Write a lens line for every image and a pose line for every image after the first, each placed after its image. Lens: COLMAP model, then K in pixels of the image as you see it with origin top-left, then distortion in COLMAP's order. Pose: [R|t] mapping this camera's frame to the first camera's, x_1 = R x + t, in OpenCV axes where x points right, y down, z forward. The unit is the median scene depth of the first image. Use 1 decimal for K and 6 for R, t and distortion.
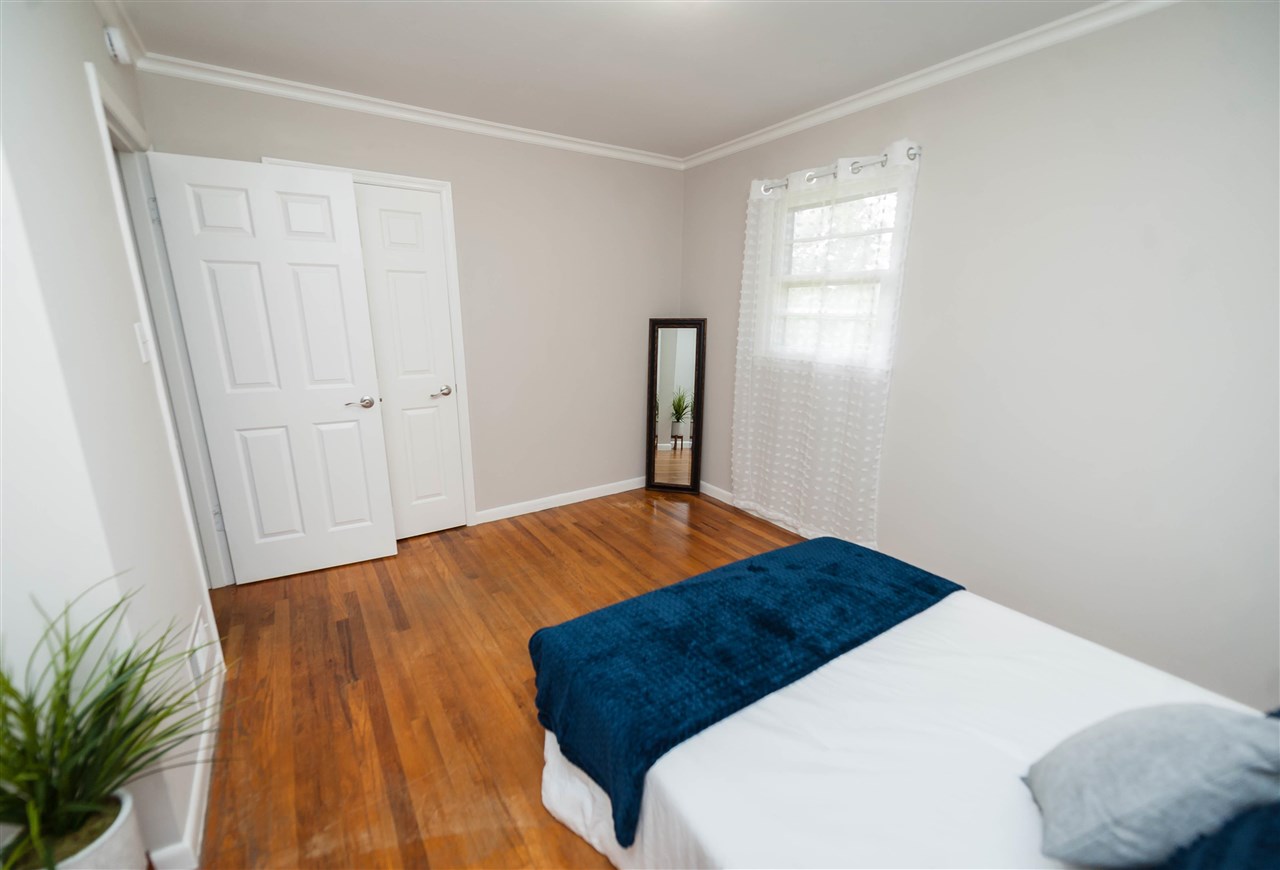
lens RADIAL K [[520.5, 0, 627.4], [0, 520.5, 438.5], [0, 0, 1]] dist [0.010861, -0.000236]
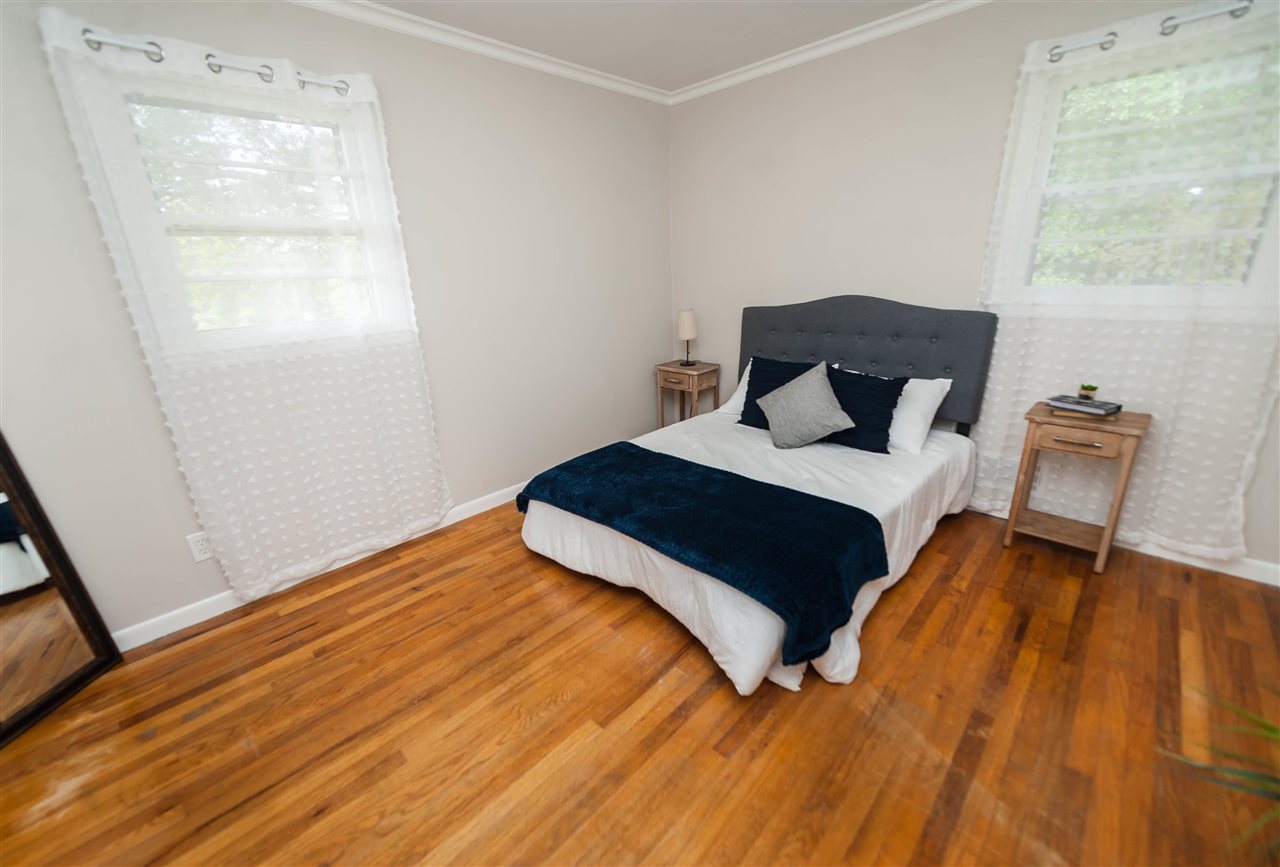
lens RADIAL K [[520.5, 0, 627.4], [0, 520.5, 437.0], [0, 0, 1]] dist [0.010861, -0.000236]
pose [[-0.217722, -0.300858, 0.928484, -0.544150], [0.275325, 0.893737, 0.354160, -0.185541], [-0.936372, 0.332744, -0.111753, 0.800859]]
